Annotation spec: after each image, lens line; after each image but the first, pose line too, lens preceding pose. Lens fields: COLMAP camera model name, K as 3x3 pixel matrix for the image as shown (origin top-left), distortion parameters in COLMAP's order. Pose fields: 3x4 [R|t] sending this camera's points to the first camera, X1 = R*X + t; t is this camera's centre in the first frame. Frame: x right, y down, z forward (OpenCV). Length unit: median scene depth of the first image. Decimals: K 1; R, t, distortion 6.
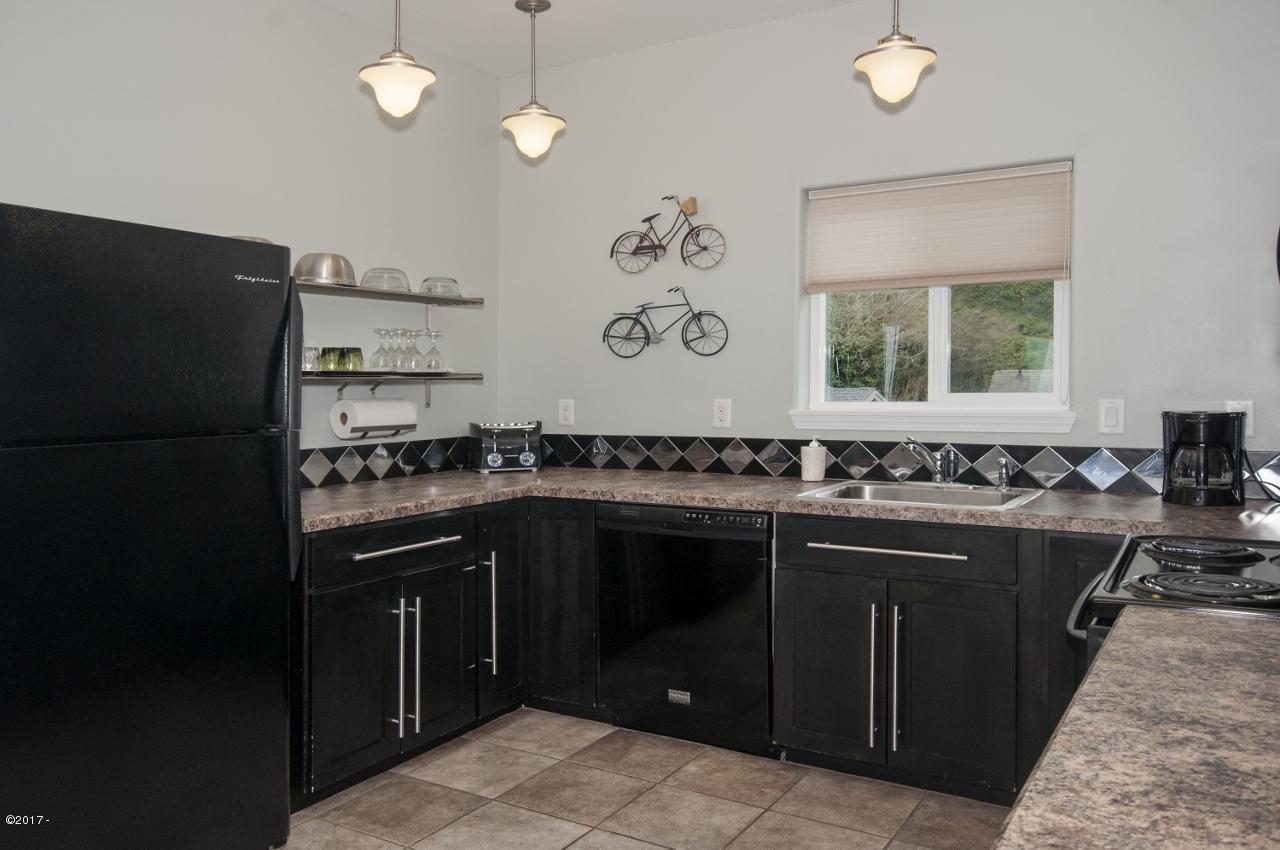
lens RADIAL K [[1020.5, 0, 886.6], [0, 1020.5, 342.5], [0, 0, 1]] dist [0.004481, -0.001342]
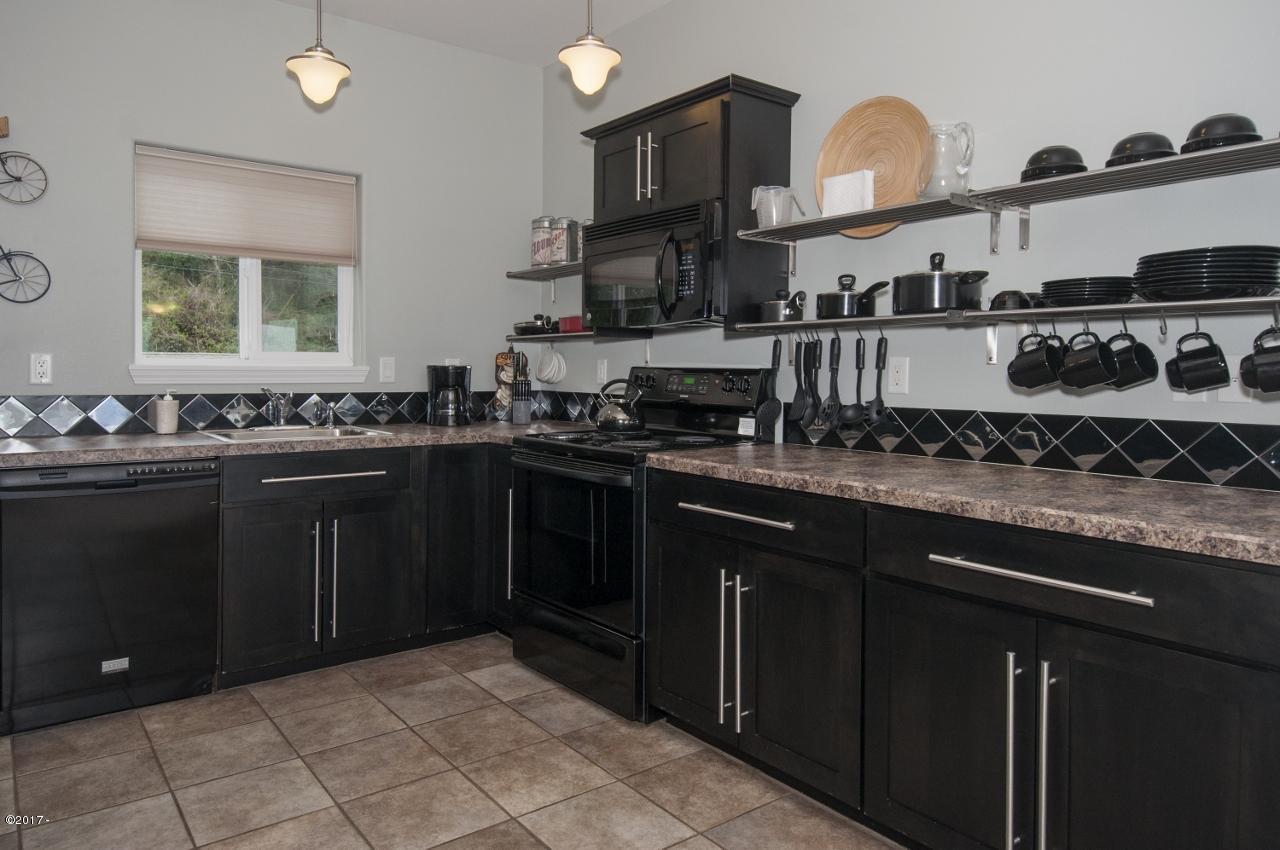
lens RADIAL K [[844.3, 0, 637.3], [0, 844.3, 363.8], [0, 0, 1]] dist [0.044061, -0.041264]
pose [[0.359852, 0.011259, 0.932942, -0.744373], [-0.029538, 0.999563, -0.000669, 0.055691], [-0.932542, -0.027317, 0.360027, 0.273185]]
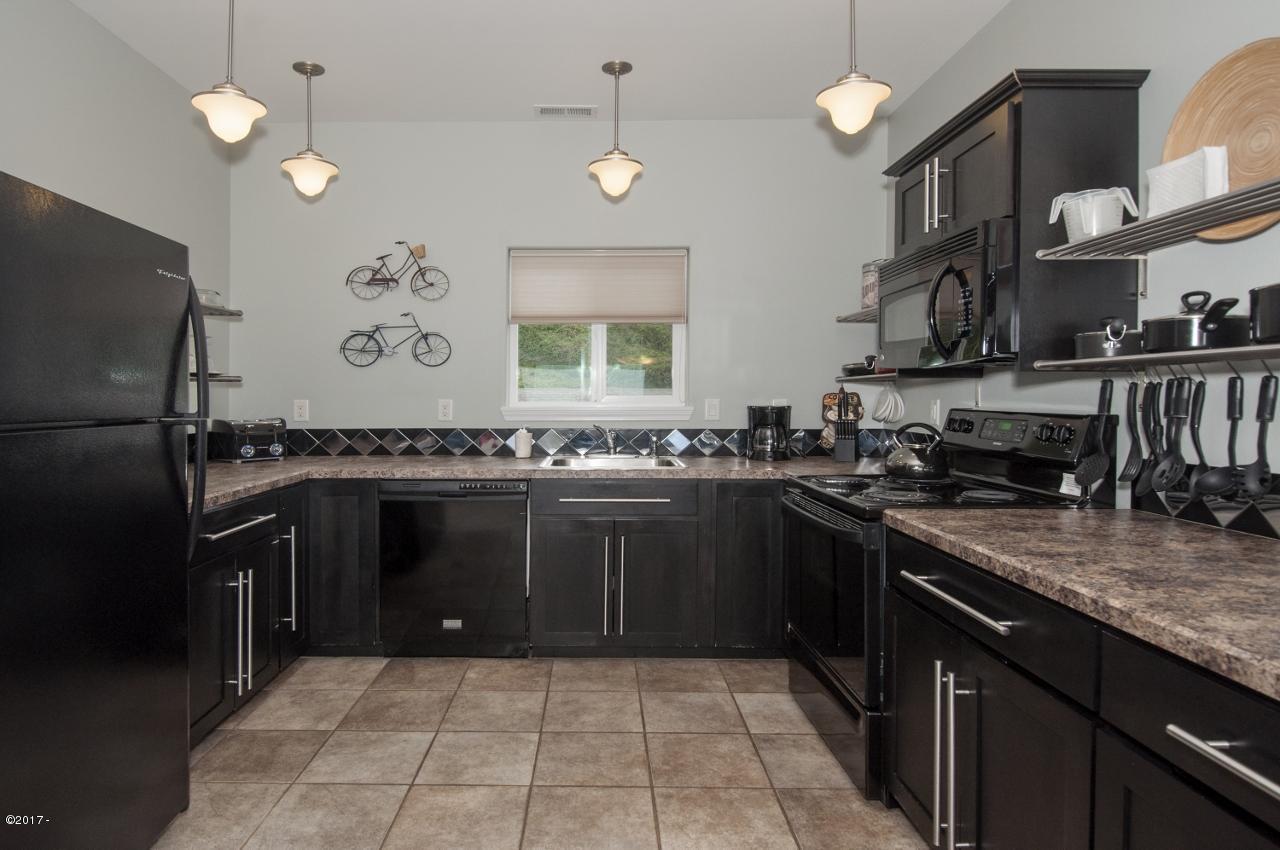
lens RADIAL K [[678.1, 0, 640.3], [0, 678.1, 376.3], [0, 0, 1]] dist [0.006718, -0.012197]
pose [[0.869012, 0.020158, 0.494380, -0.419184], [-0.020107, 0.999783, -0.005422, 0.028068], [-0.494382, -0.005229, 0.869229, 0.122718]]
